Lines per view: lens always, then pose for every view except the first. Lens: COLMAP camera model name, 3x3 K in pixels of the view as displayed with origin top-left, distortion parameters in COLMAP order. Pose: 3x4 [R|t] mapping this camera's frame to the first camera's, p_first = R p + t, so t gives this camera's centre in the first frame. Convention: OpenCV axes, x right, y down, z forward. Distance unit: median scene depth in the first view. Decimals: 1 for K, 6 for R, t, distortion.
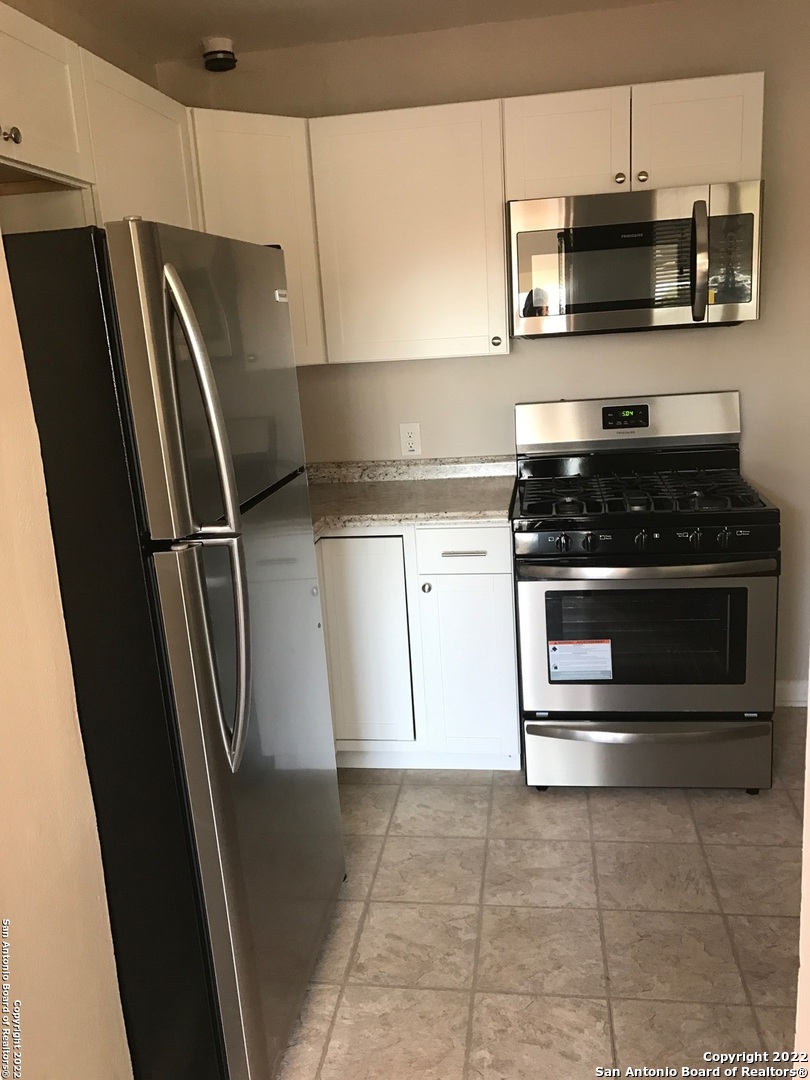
lens RADIAL K [[885.0, 0, 405.0], [0, 885.0, 540.0], [0, 0, 1]] dist [0.052979, -0.132656]
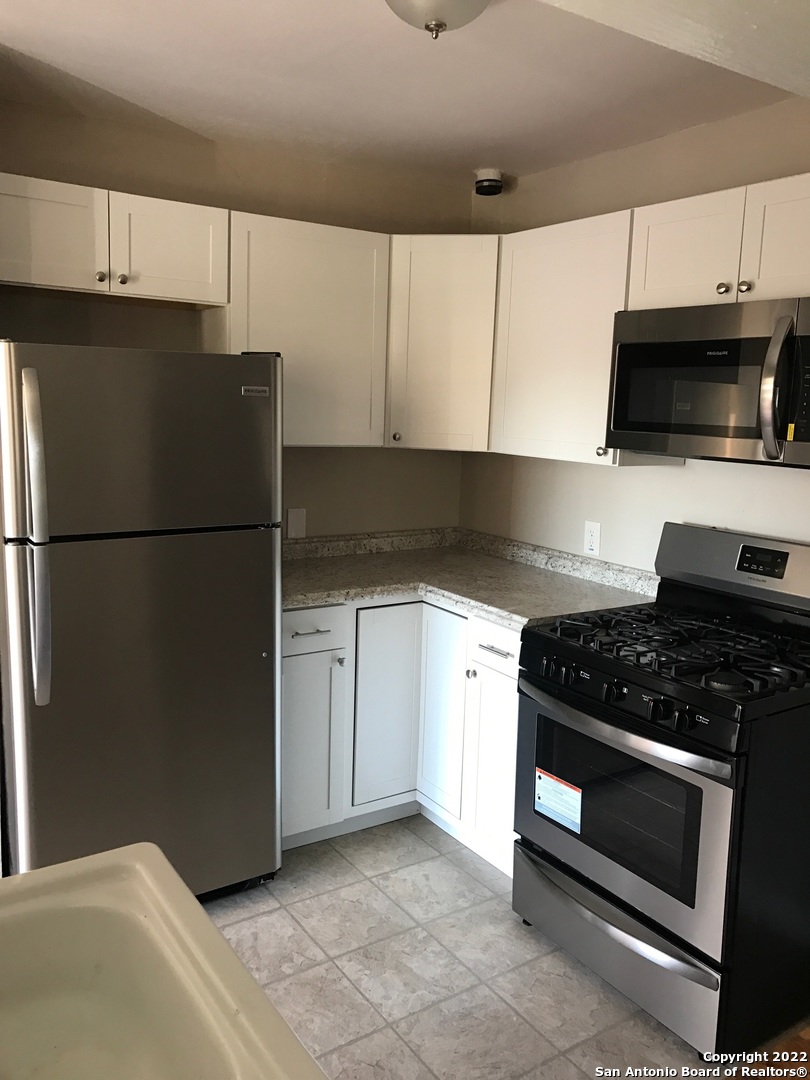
lens RADIAL K [[880.0, 0, 404.8], [0, 880.0, 523.4], [0, 0, 1]] dist [-0.007914, 0.011717]
pose [[0.665123, 0.189554, -0.722275, 0.699126], [-0.248536, 0.968294, 0.025250, -0.125583], [0.704160, 0.162717, 0.691145, 0.215347]]
